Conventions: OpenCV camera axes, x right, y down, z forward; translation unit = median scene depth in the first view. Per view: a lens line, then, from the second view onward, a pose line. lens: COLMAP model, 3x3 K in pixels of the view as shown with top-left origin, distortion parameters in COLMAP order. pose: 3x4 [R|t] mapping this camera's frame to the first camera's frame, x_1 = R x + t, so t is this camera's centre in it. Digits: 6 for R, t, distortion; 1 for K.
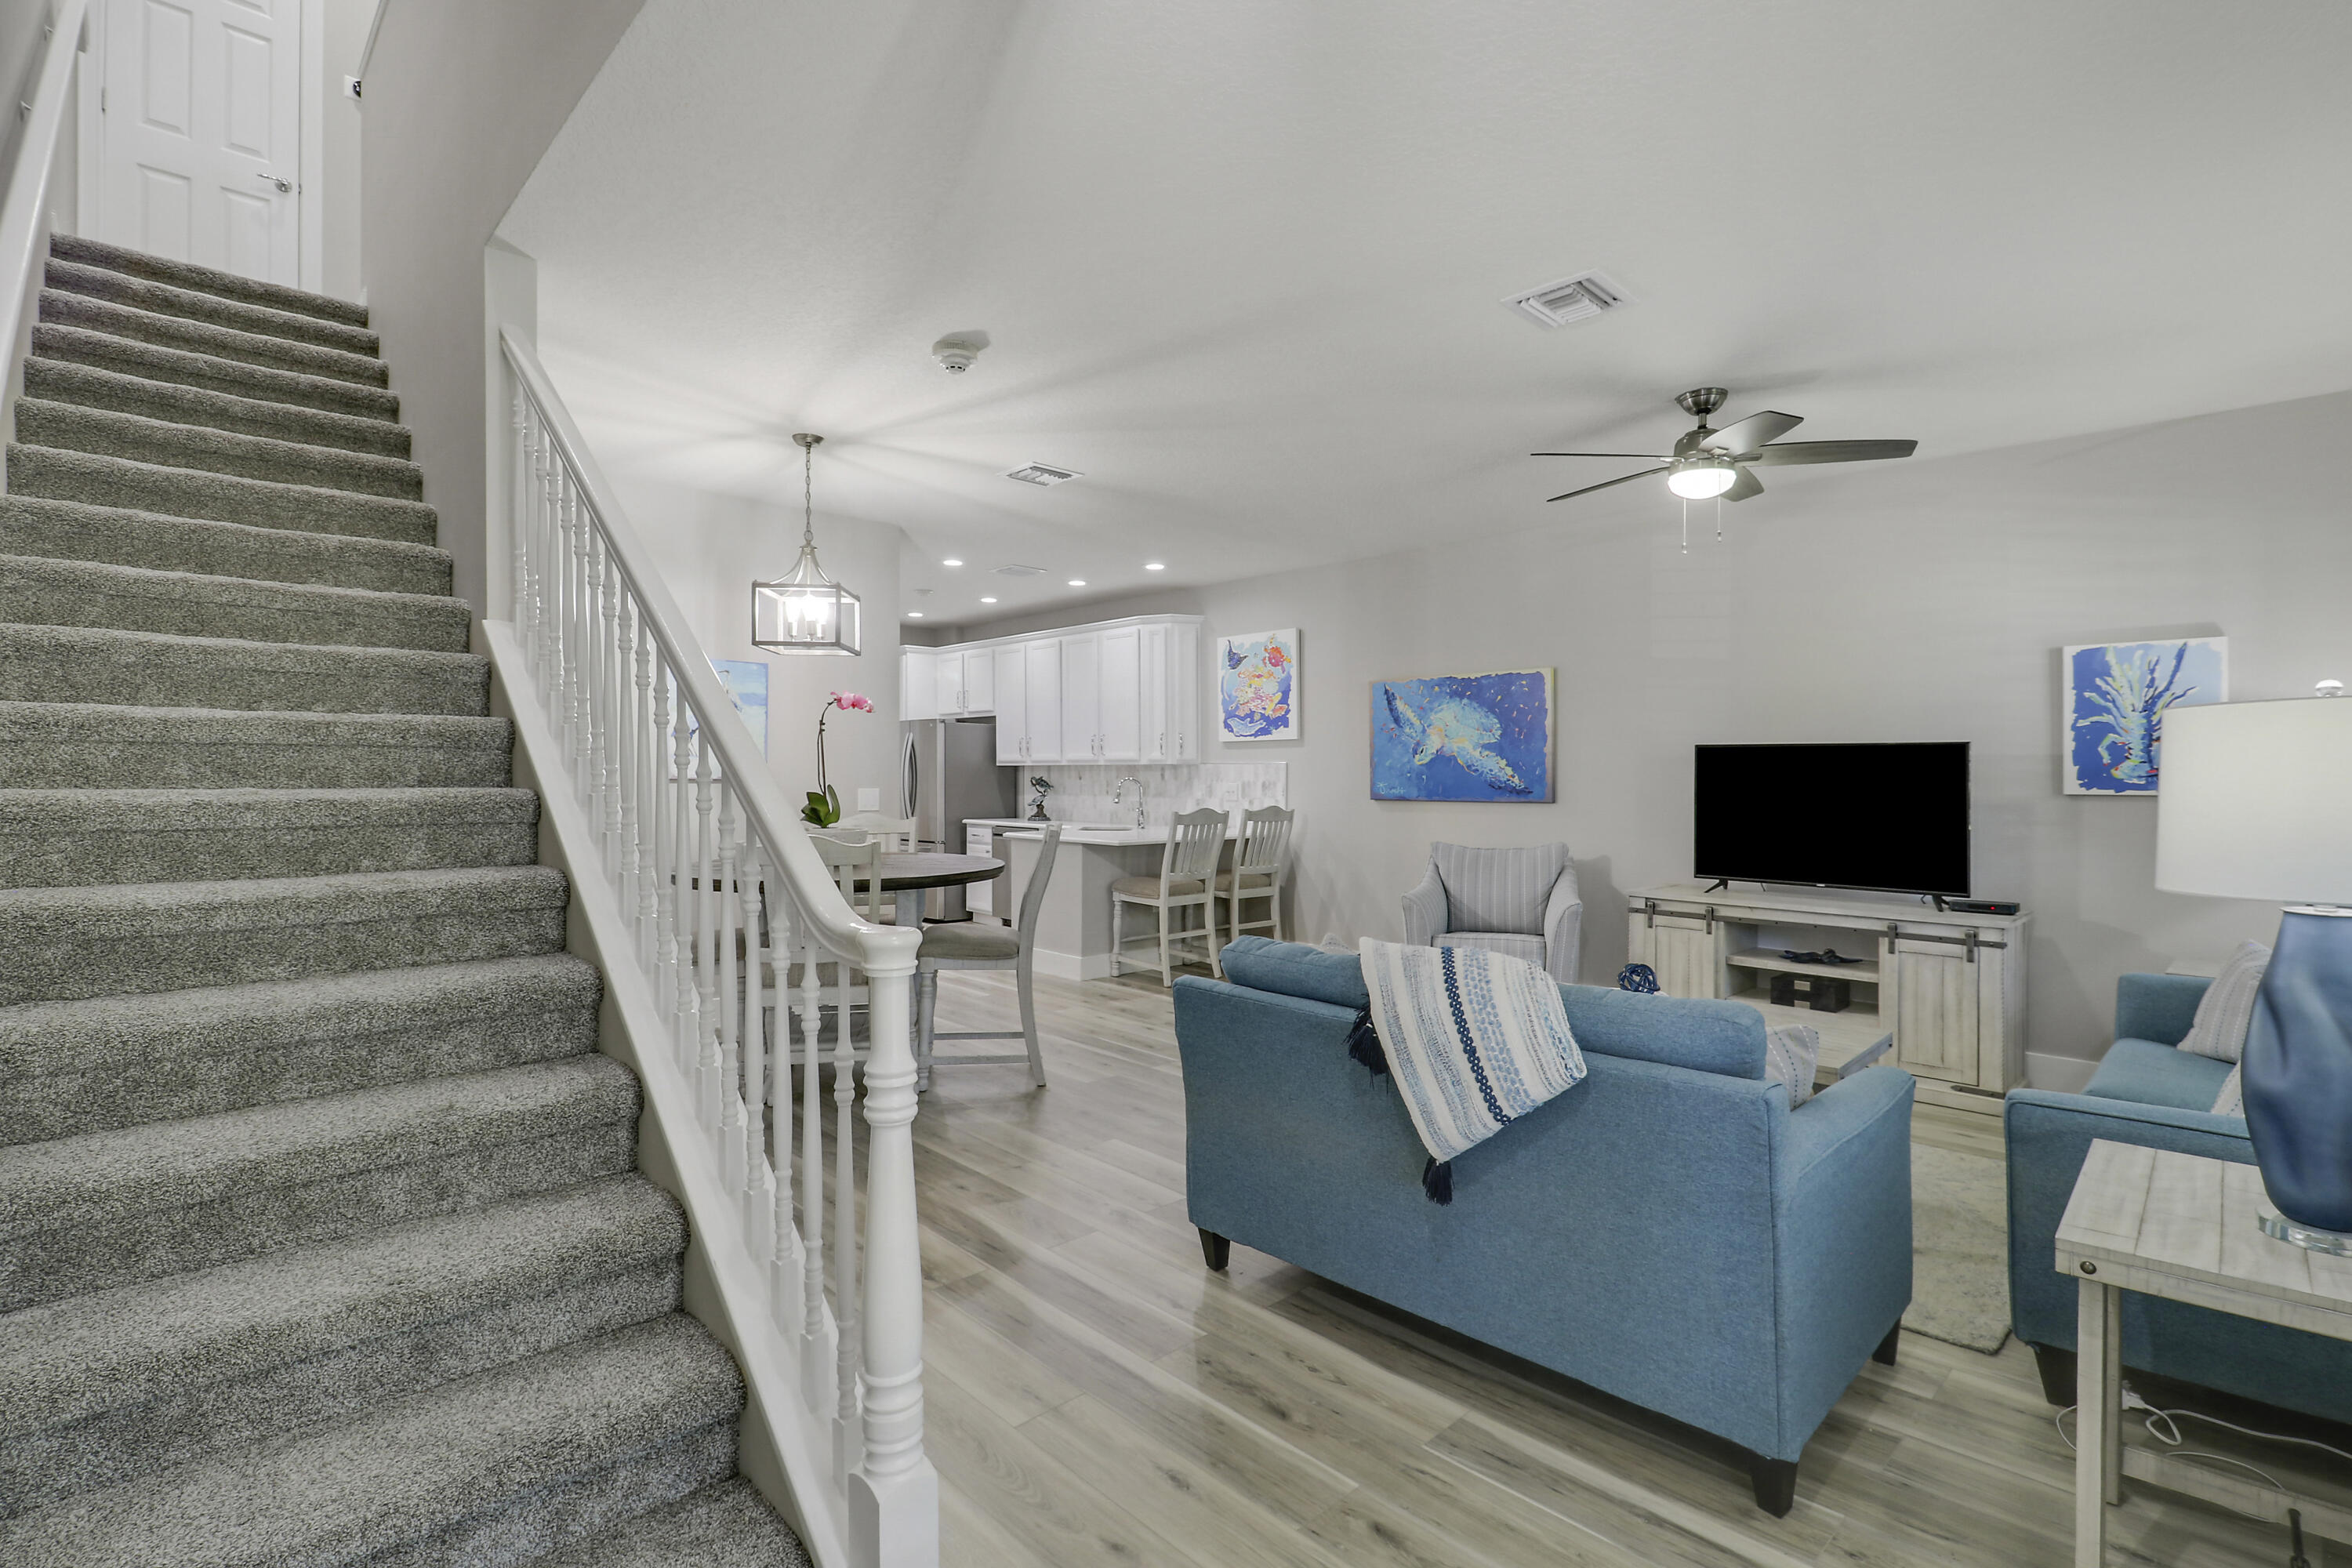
lens RADIAL K [[1072.9, 0, 1207.5], [0, 1072.9, 793.9], [0, 0, 1]] dist [-0.018282, -0.001934]
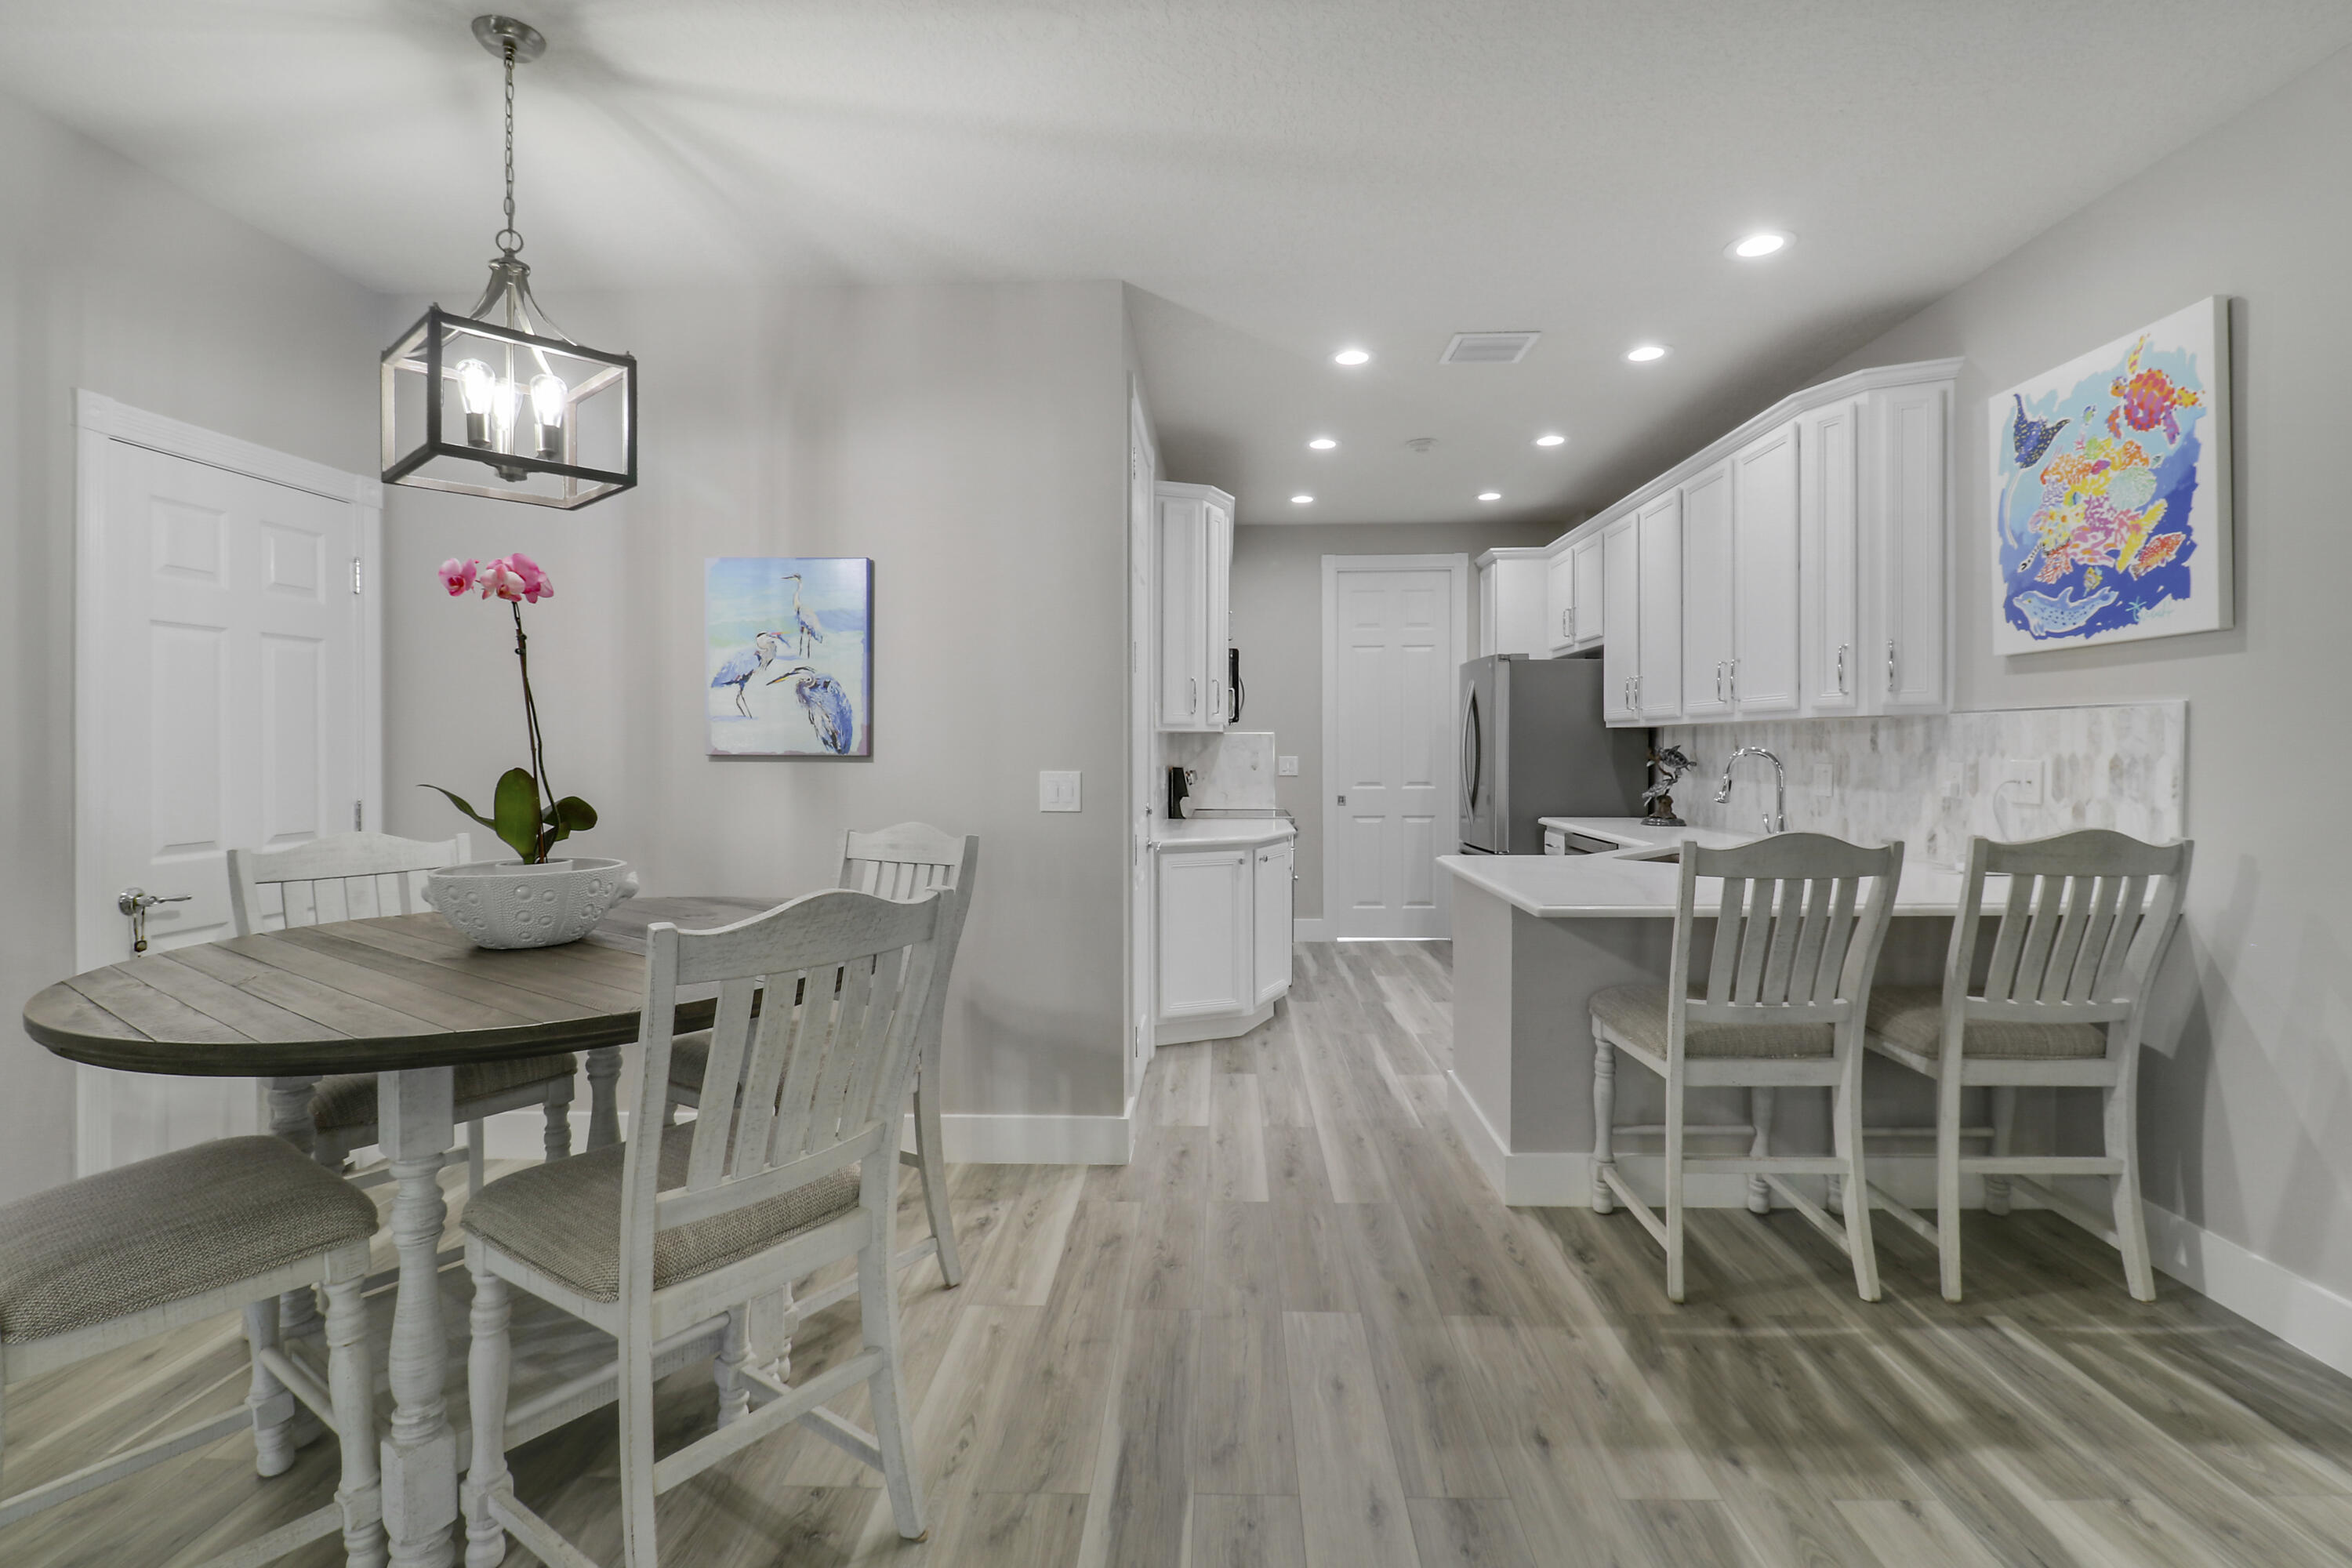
lens RADIAL K [[1104.9, 0, 1181.2], [0, 1104.9, 751.9], [0, 0, 1]] dist [-0.003945, -0.004259]
pose [[0.689452, -0.003345, -0.724324, 0.184969], [-0.004409, 0.999951, -0.008814, -0.014306], [0.724318, 0.009270, 0.689404, 0.917599]]
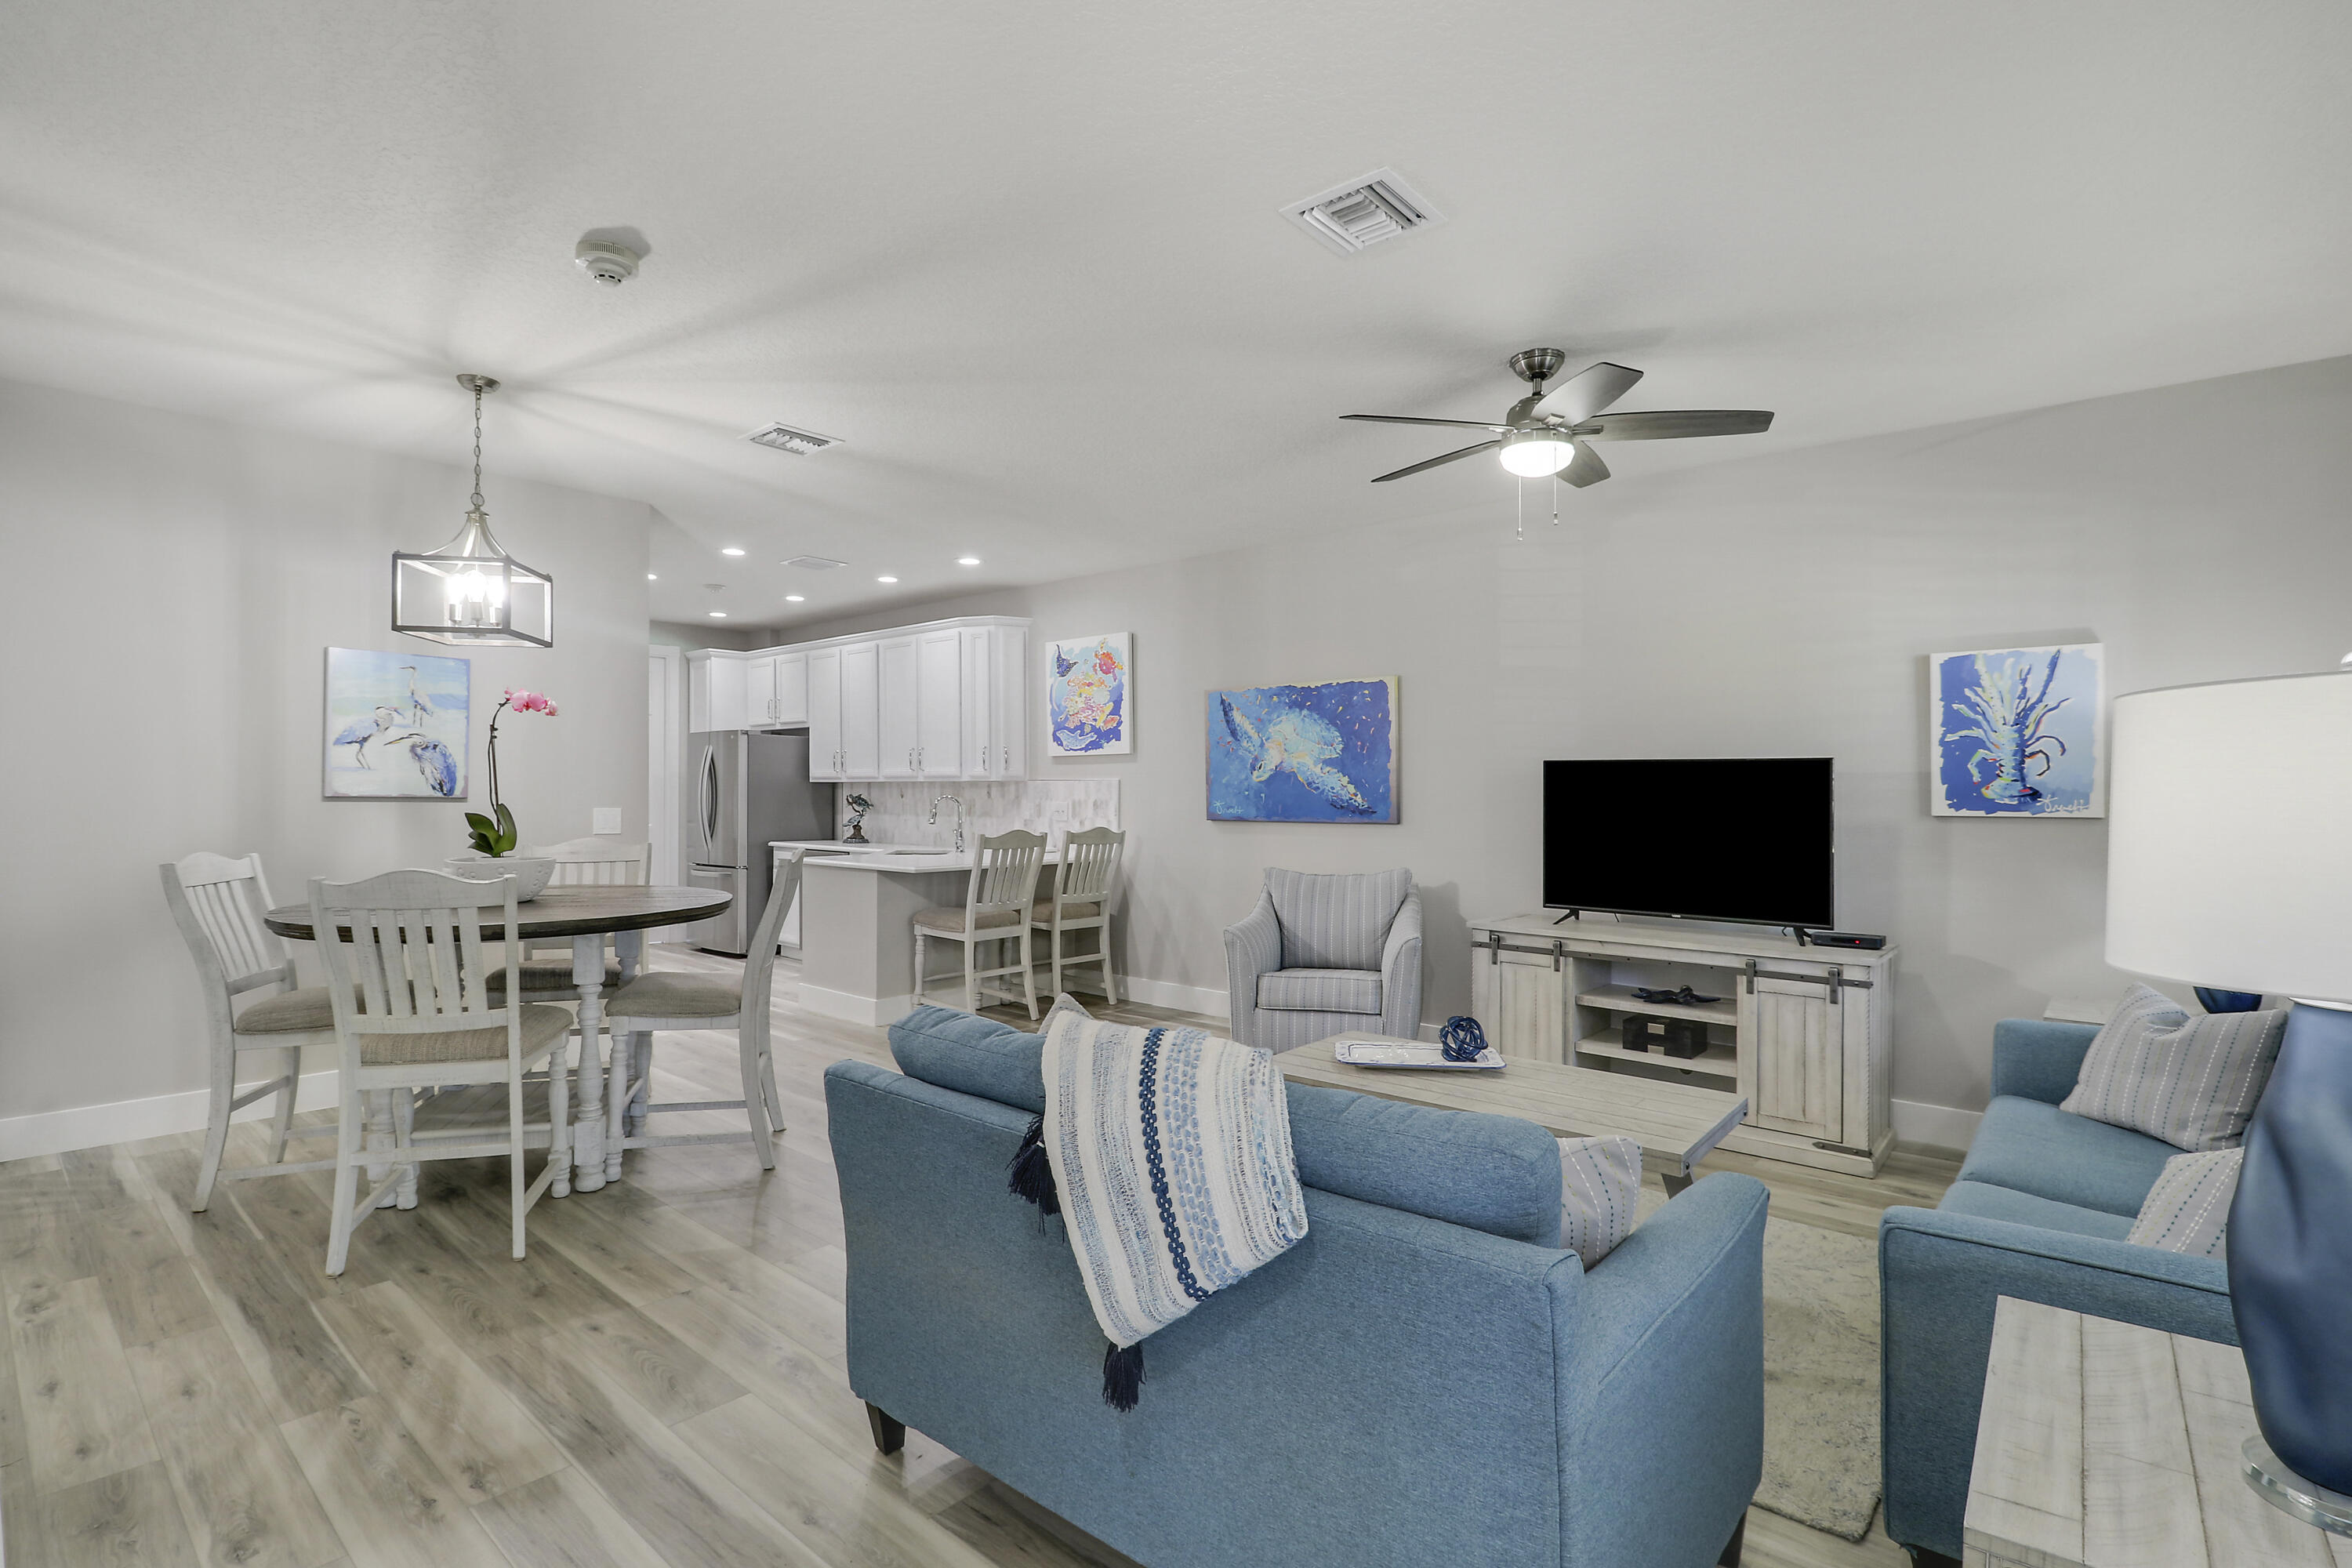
lens RADIAL K [[1095.1, 0, 1187.4], [0, 1095.1, 801.6], [0, 0, 1]] dist [-0.012844, -0.005235]
pose [[0.996092, 0.000428, 0.088321, 0.086693], [0.000330, 0.999963, -0.008569, -0.004034], [-0.088321, 0.008564, 0.996055, 0.121640]]
